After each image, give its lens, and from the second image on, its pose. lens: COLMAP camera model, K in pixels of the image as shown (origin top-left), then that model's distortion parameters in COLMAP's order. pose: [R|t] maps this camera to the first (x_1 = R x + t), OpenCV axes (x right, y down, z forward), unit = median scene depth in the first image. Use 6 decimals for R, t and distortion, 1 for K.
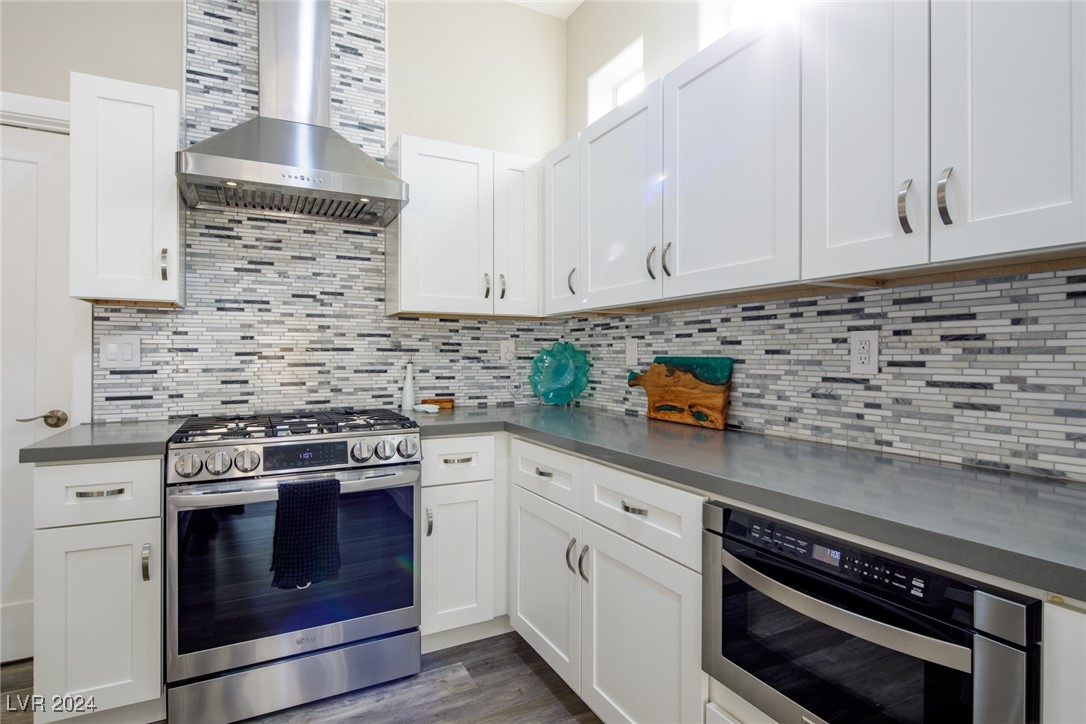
lens RADIAL K [[552.6, 0, 546.2], [0, 552.6, 346.7], [0, 0, 1]] dist [-0.003929, -0.001457]
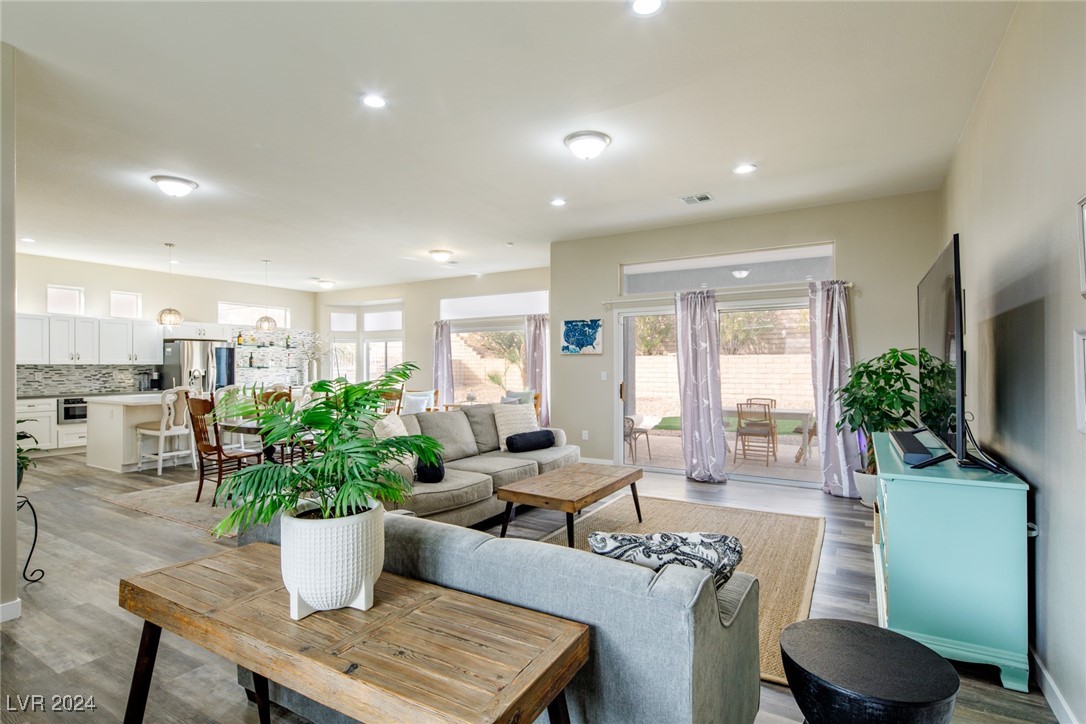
lens RADIAL K [[530.6, 0, 569.7], [0, 530.6, 365.9], [0, 0, 1]] dist [0.003222, -0.003722]
pose [[-0.561874, -0.001155, 0.827222, -4.605081], [-0.013112, 0.999886, -0.007511, -0.081448], [-0.827119, -0.015067, -0.561825, -0.267626]]
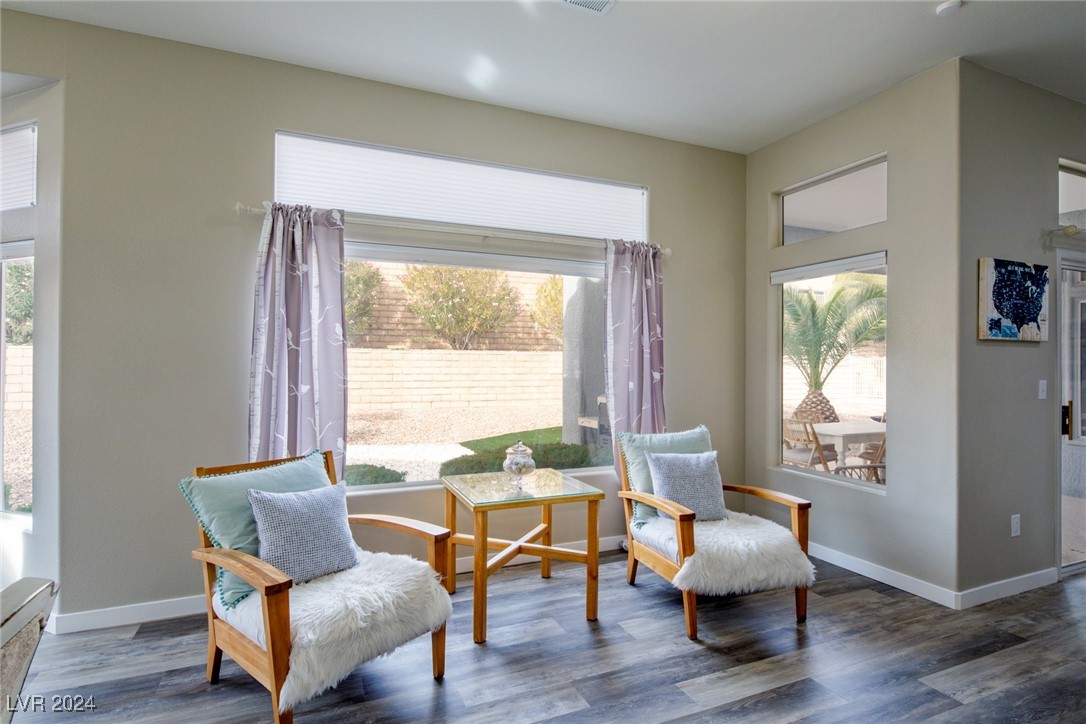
lens RADIAL K [[533.6, 0, 529.3], [0, 533.6, 359.0], [0, 0, 1]] dist [0.004349, -0.001938]
pose [[-0.997716, -0.003824, 0.067440, -0.778135], [-0.005434, 0.999704, -0.023706, -0.091631], [-0.067330, -0.024018, -0.997442, -0.666118]]
